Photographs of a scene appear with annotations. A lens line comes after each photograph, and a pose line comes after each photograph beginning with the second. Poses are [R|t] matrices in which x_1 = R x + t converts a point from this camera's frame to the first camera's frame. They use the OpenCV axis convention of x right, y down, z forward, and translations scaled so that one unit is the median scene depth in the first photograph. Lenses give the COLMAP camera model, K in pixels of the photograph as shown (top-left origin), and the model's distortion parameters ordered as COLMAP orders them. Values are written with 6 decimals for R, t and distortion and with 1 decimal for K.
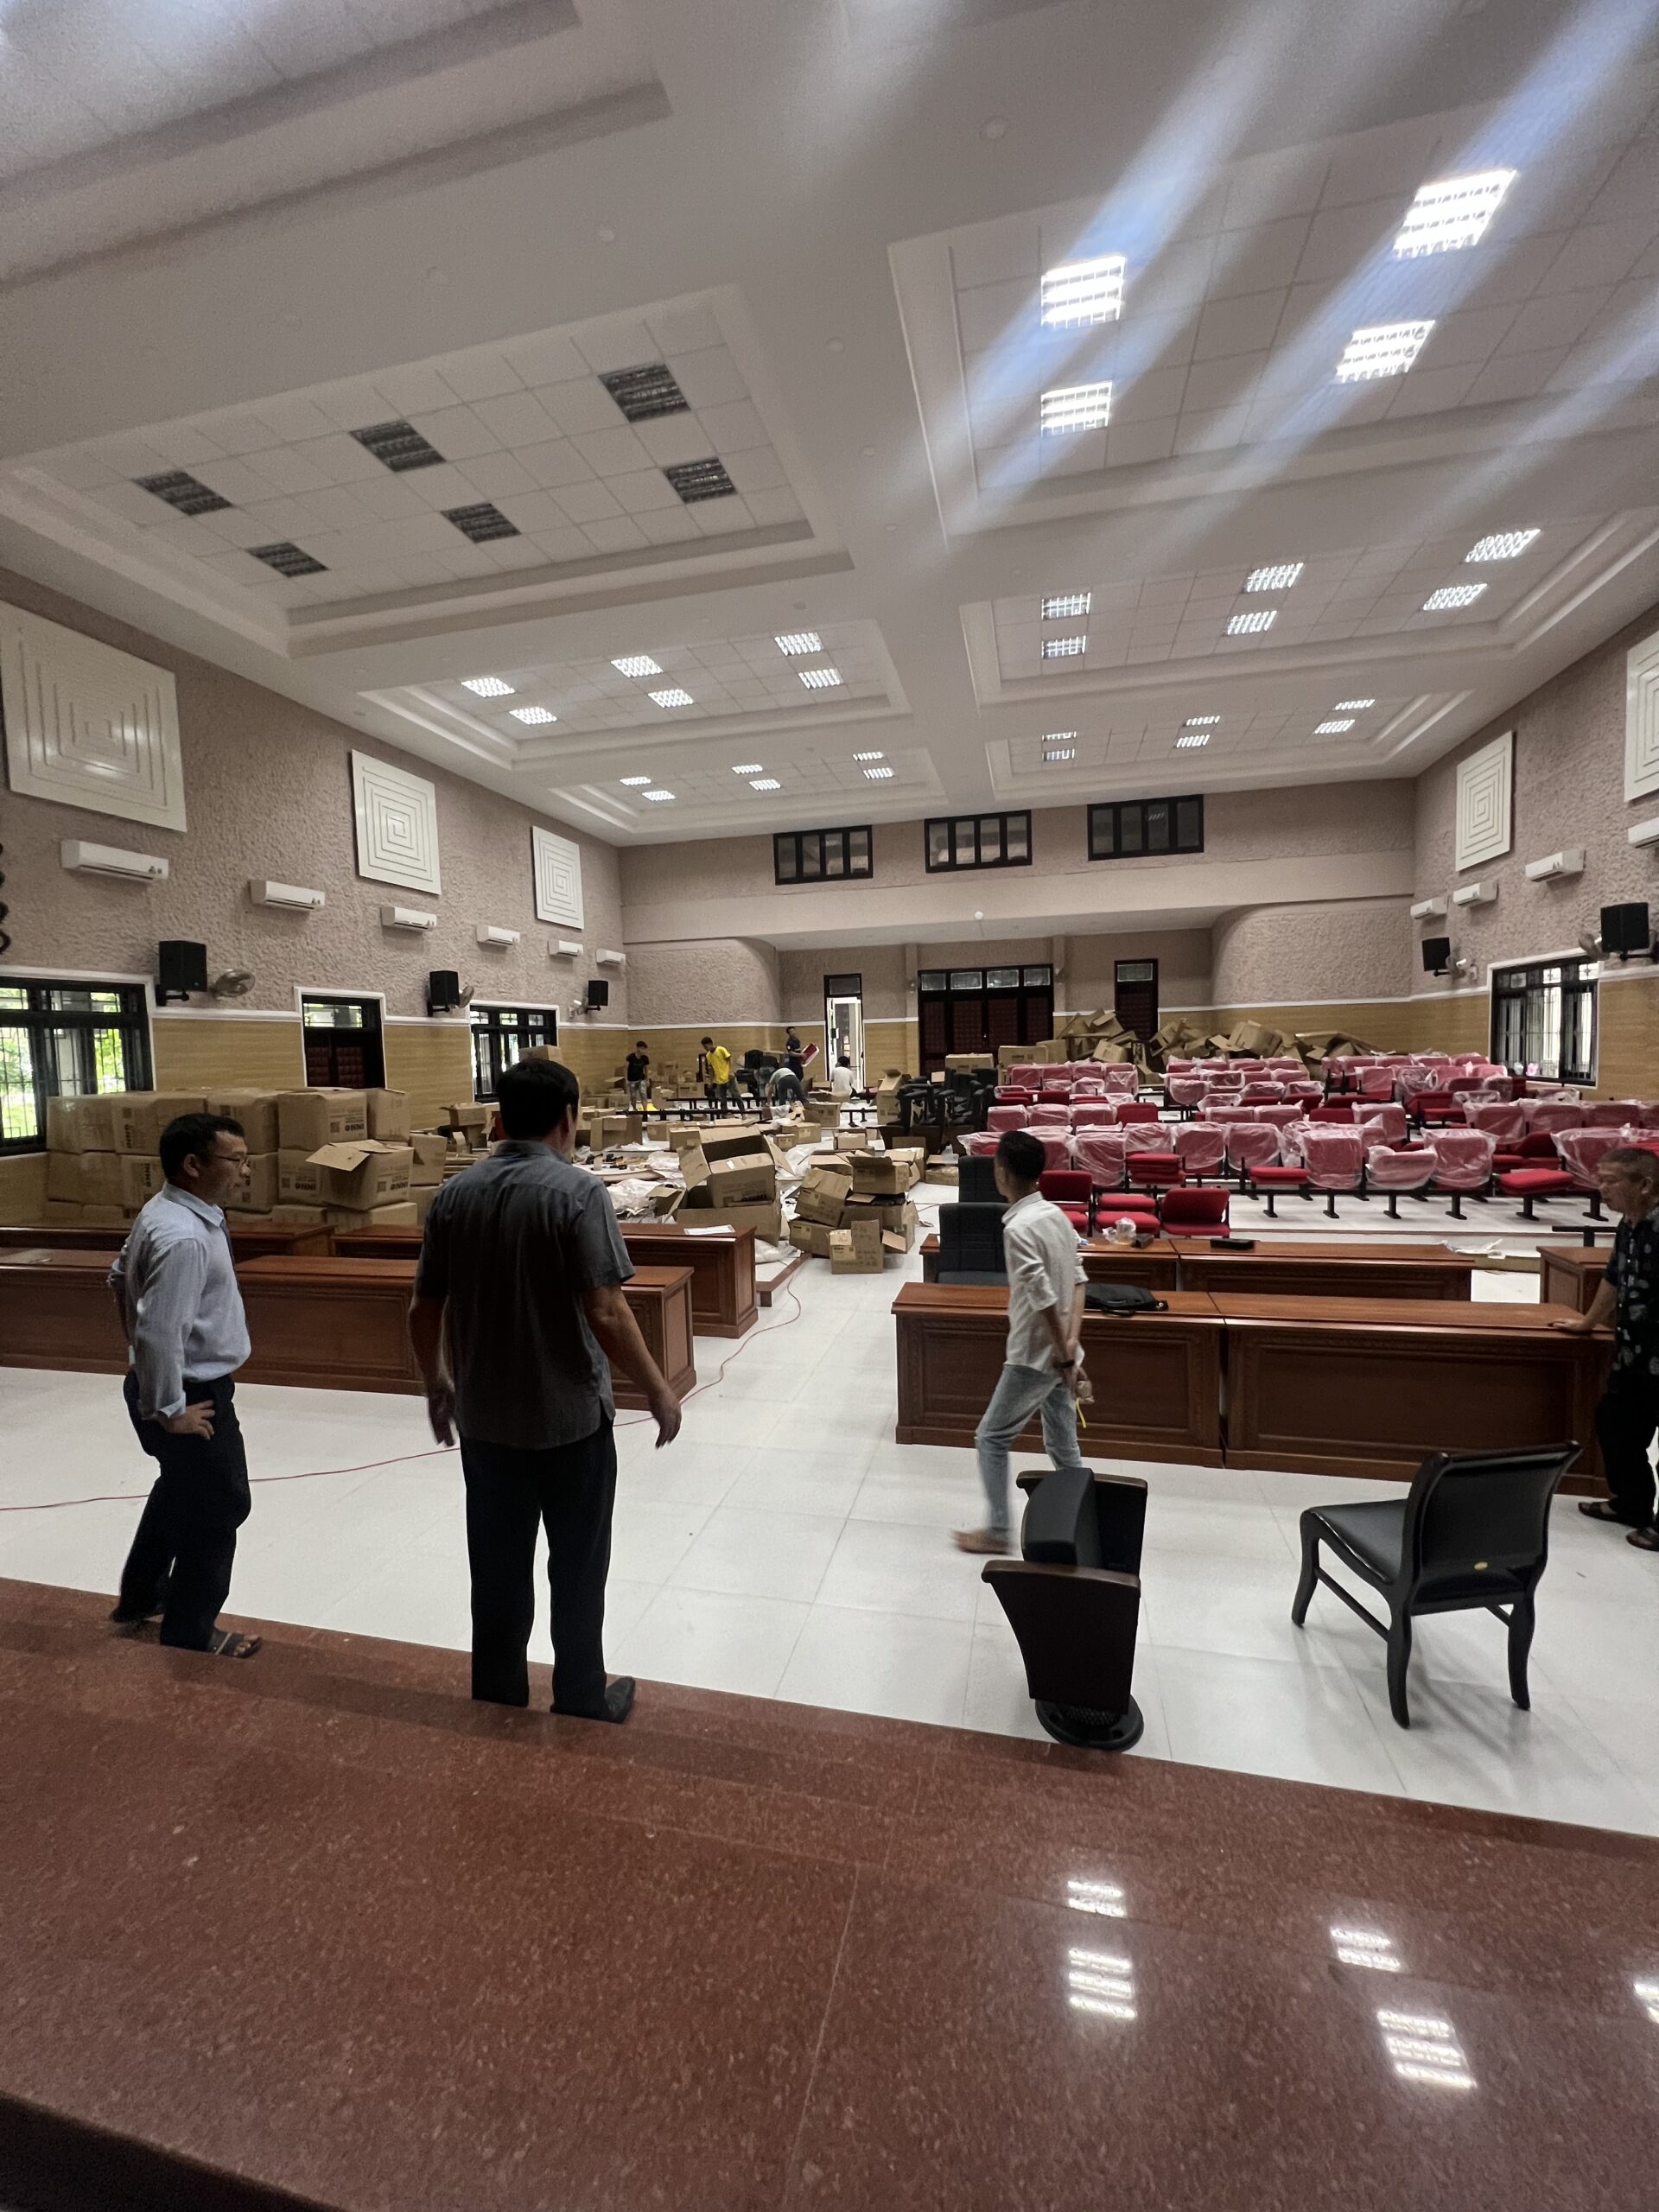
lens RADIAL K [[874.9, 0, 832.3], [0, 874.9, 1102.6], [0, 0, 1]] dist [-0.009664, 0.001388]
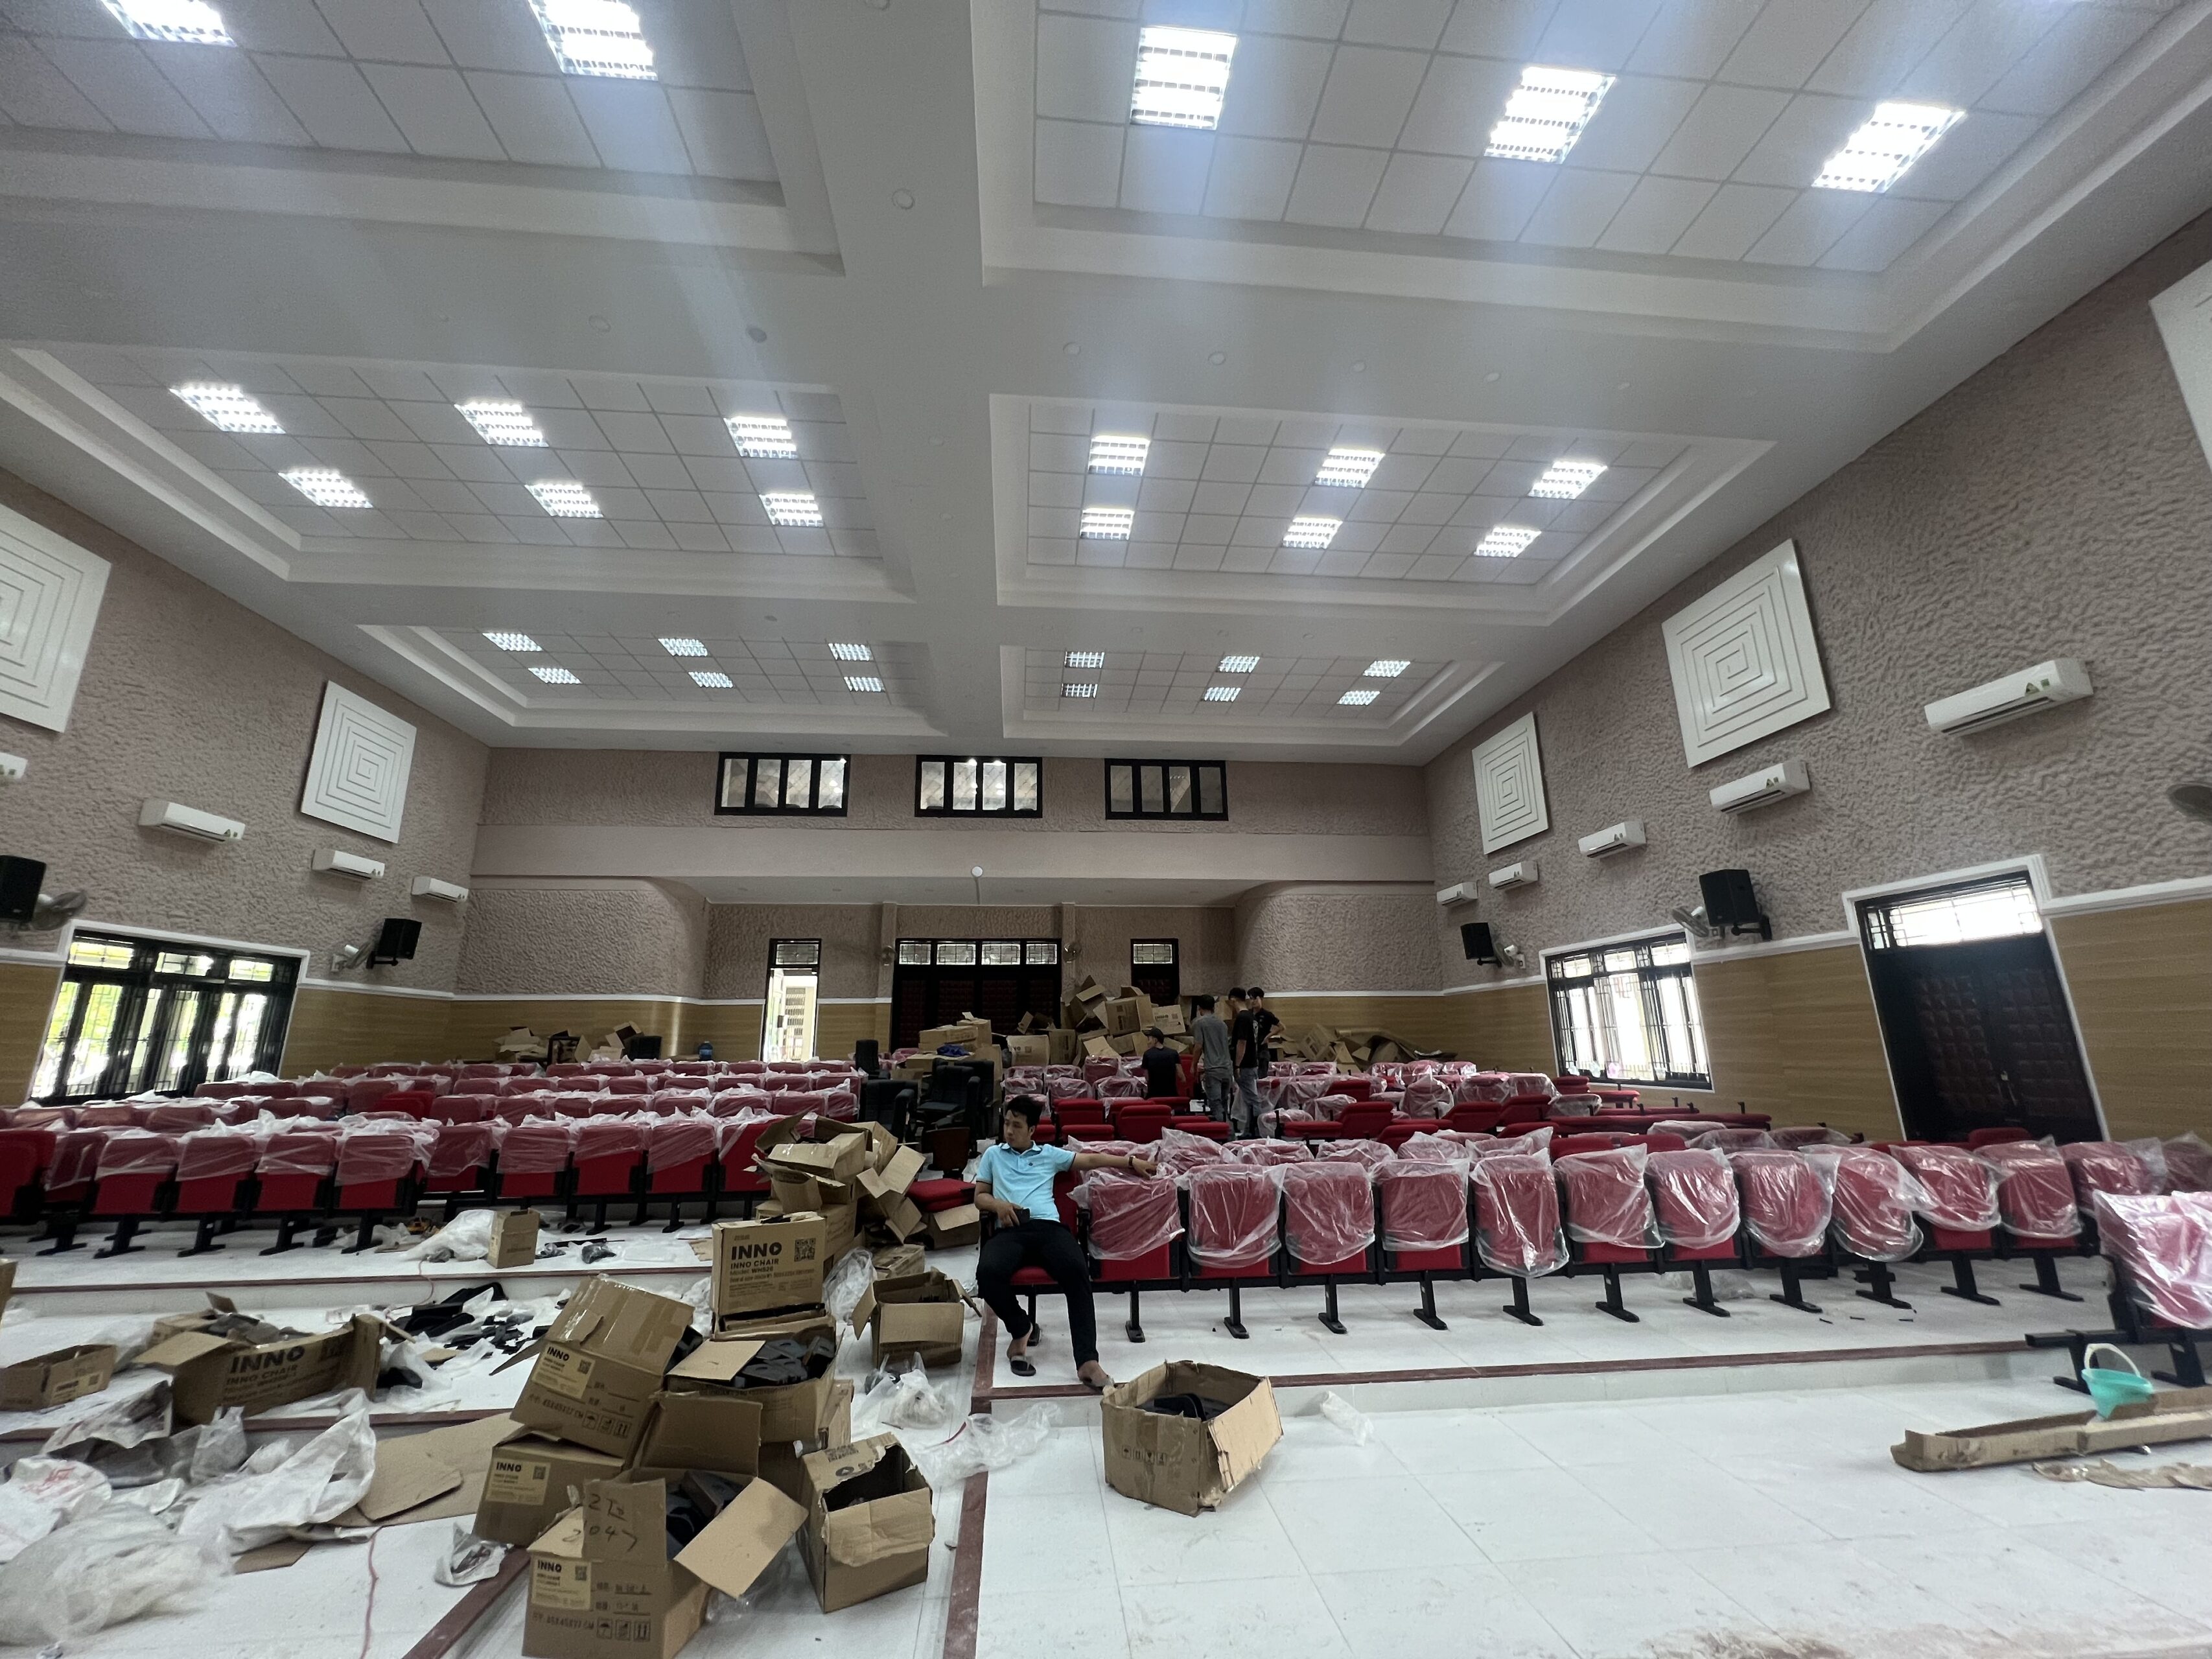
lens RADIAL K [[874.9, 0, 1104.4], [0, 874.9, 824.2], [0, 0, 1]] dist [-0.009664, 0.001388]
pose [[0.946398, 0.099349, 0.307345, 0.028552], [0.002250, 0.949472, -0.313845, -0.000059], [-0.322995, 0.297713, 0.898354, 0.244891]]
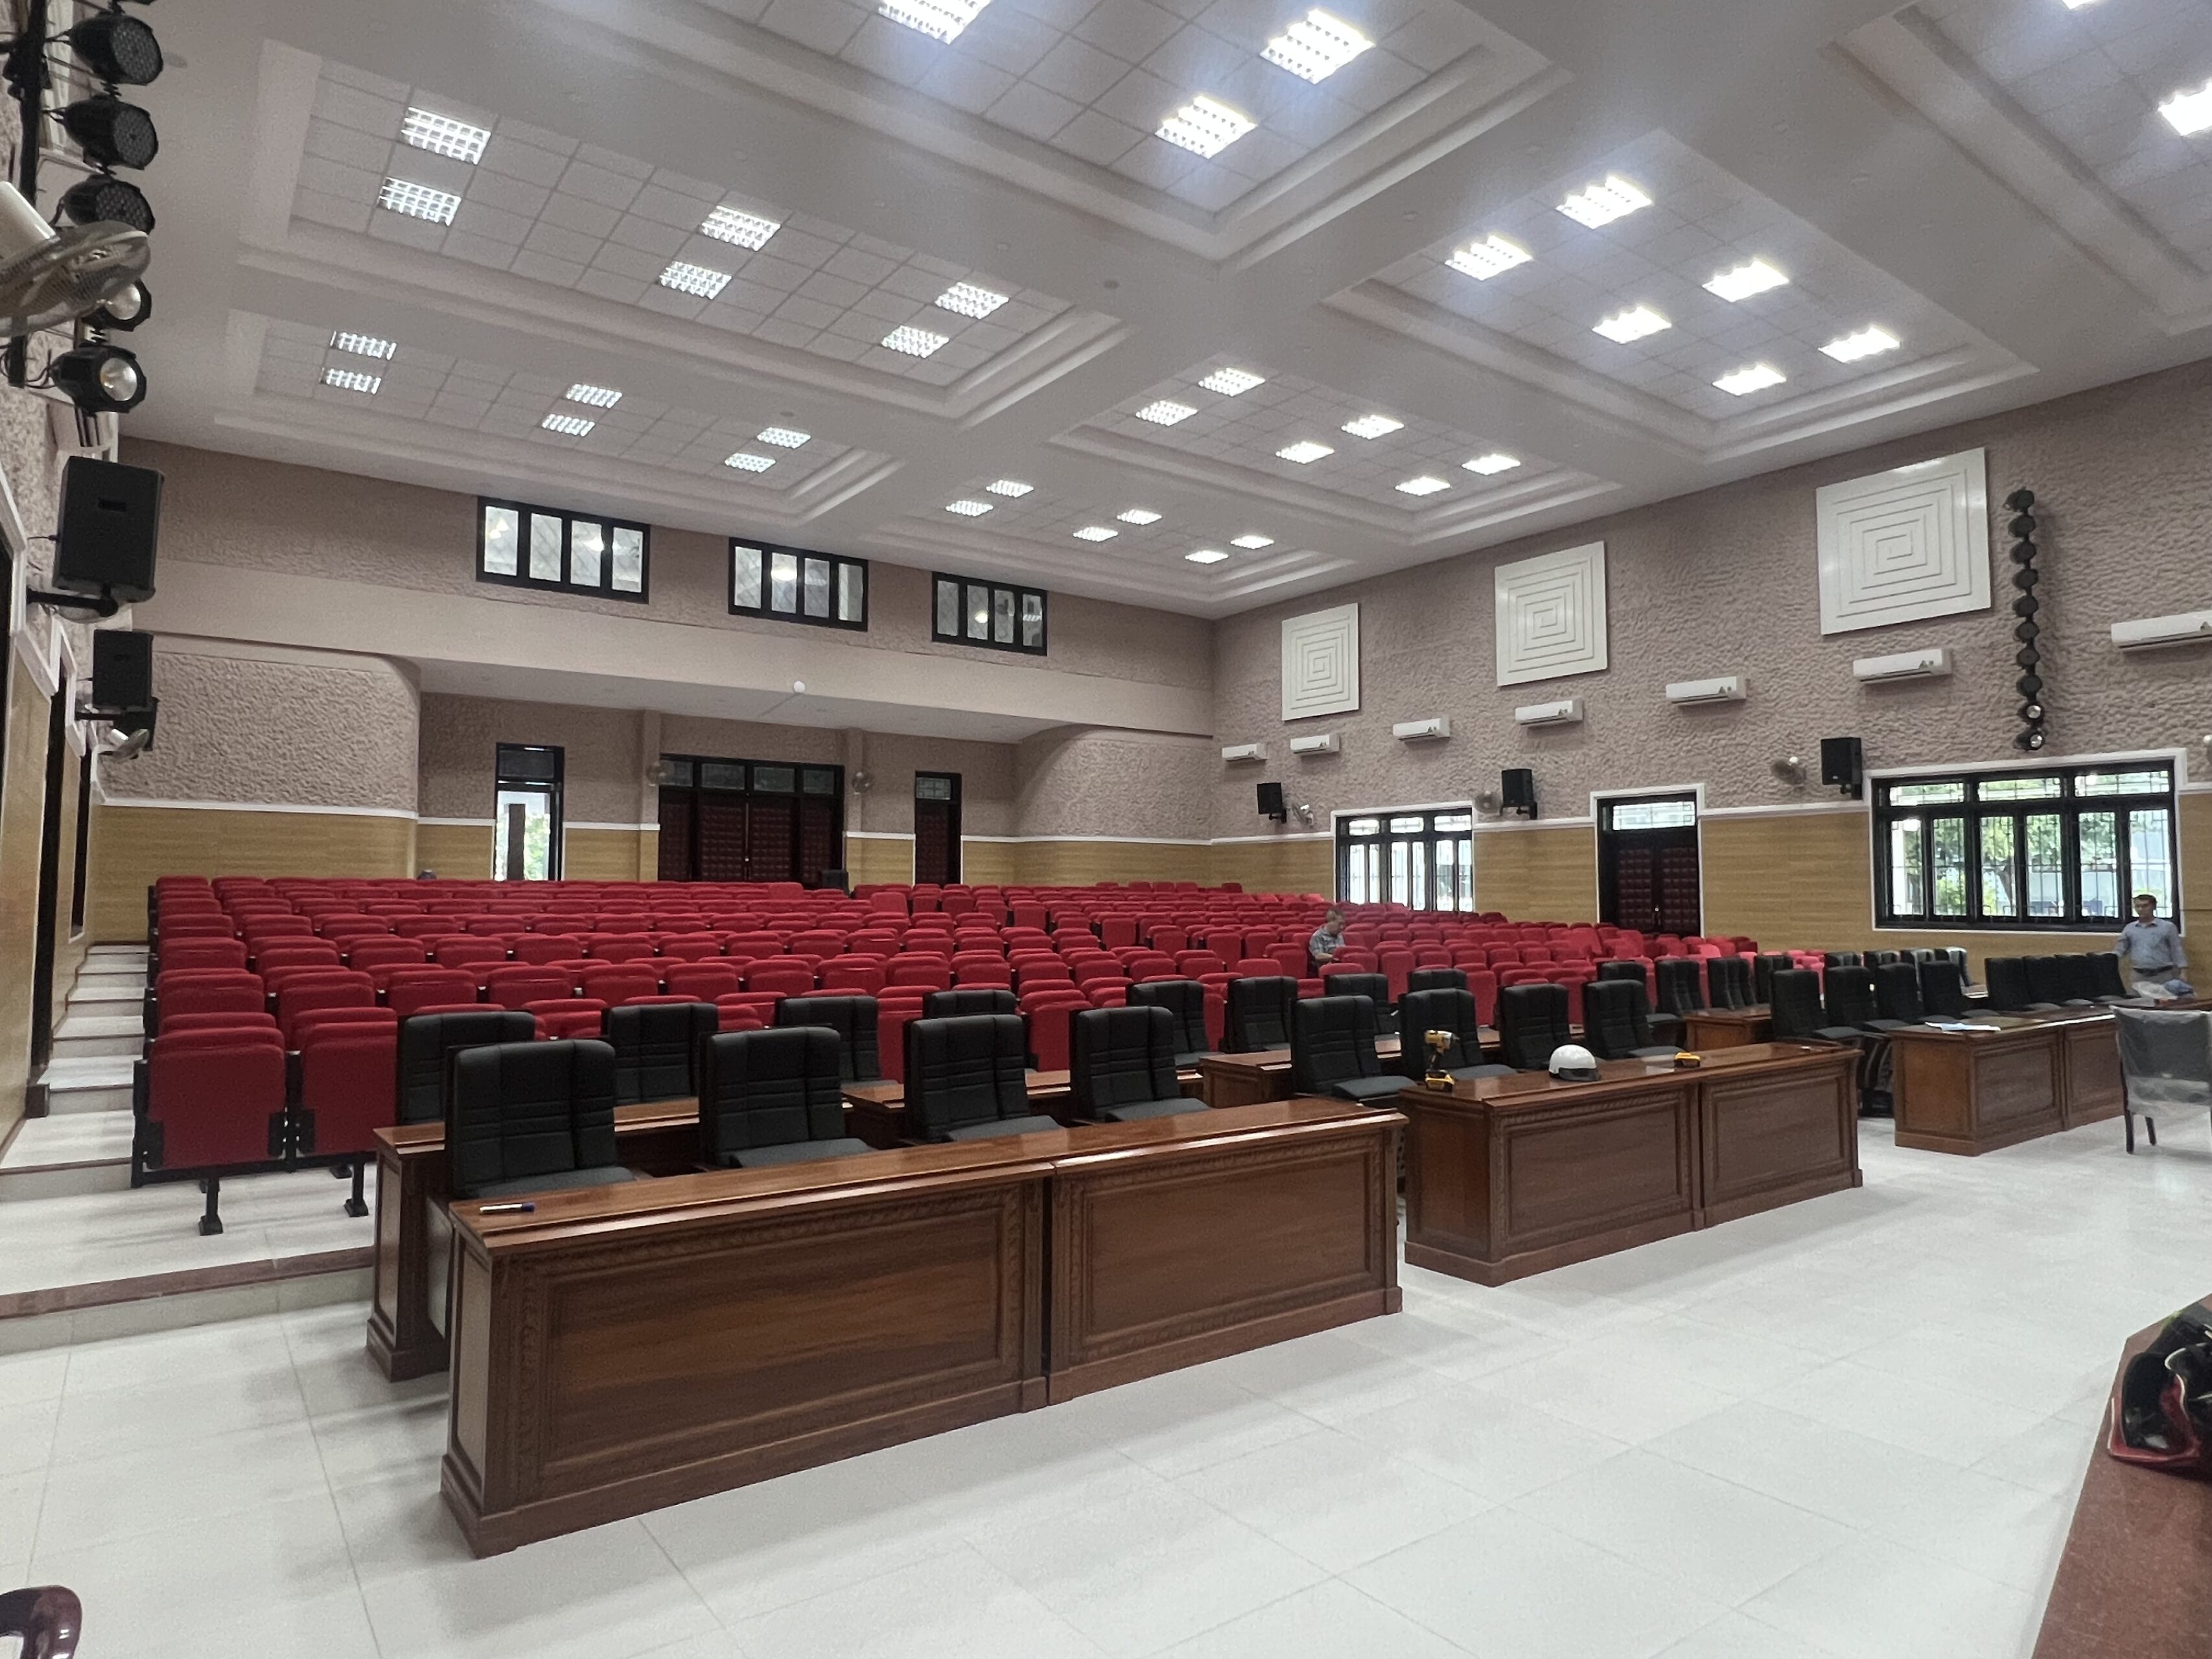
lens RADIAL K [[1289.4, 0, 1092.1], [0, 1289.4, 813.1], [0, 0, 1]] dist [-0.008919, -0.002231]
pose [[0.654843, 0.083289, 0.751162, -0.507453], [0.024874, 0.990995, -0.131566, 0.033820], [-0.755356, 0.104840, 0.646874, 0.178034]]
